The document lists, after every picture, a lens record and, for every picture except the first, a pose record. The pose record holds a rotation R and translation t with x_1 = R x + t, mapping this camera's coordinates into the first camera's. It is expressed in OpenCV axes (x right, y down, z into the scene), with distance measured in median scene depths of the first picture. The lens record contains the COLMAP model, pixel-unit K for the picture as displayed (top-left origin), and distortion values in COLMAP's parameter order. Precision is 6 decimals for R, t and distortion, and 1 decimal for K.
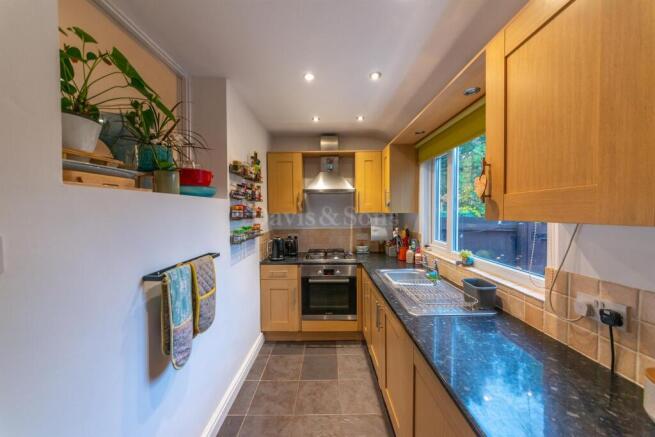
lens RADIAL K [[226.2, 0, 330.1], [0, 226.2, 215.9], [0, 0, 1]] dist [-0.000211, 0.000070]
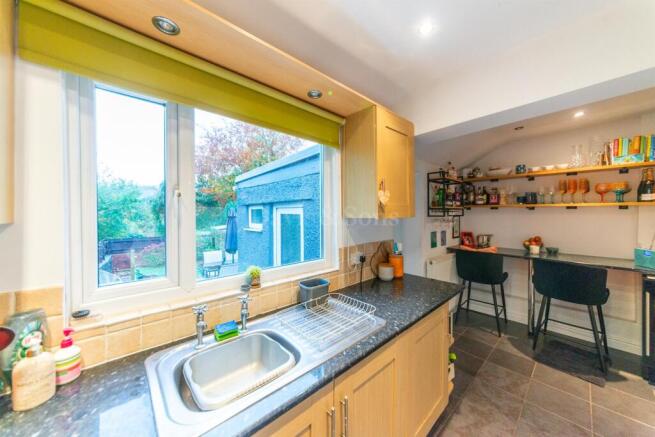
lens RADIAL K [[226.2, 0, 330.1], [0, 226.2, 215.9], [0, 0, 1]] dist [-0.000211, 0.000070]
pose [[-0.660941, 0.001234, 0.750437, -0.180322], [0.018089, 0.999734, 0.014288, -0.017624], [-0.750220, 0.023019, -0.660788, 1.798837]]
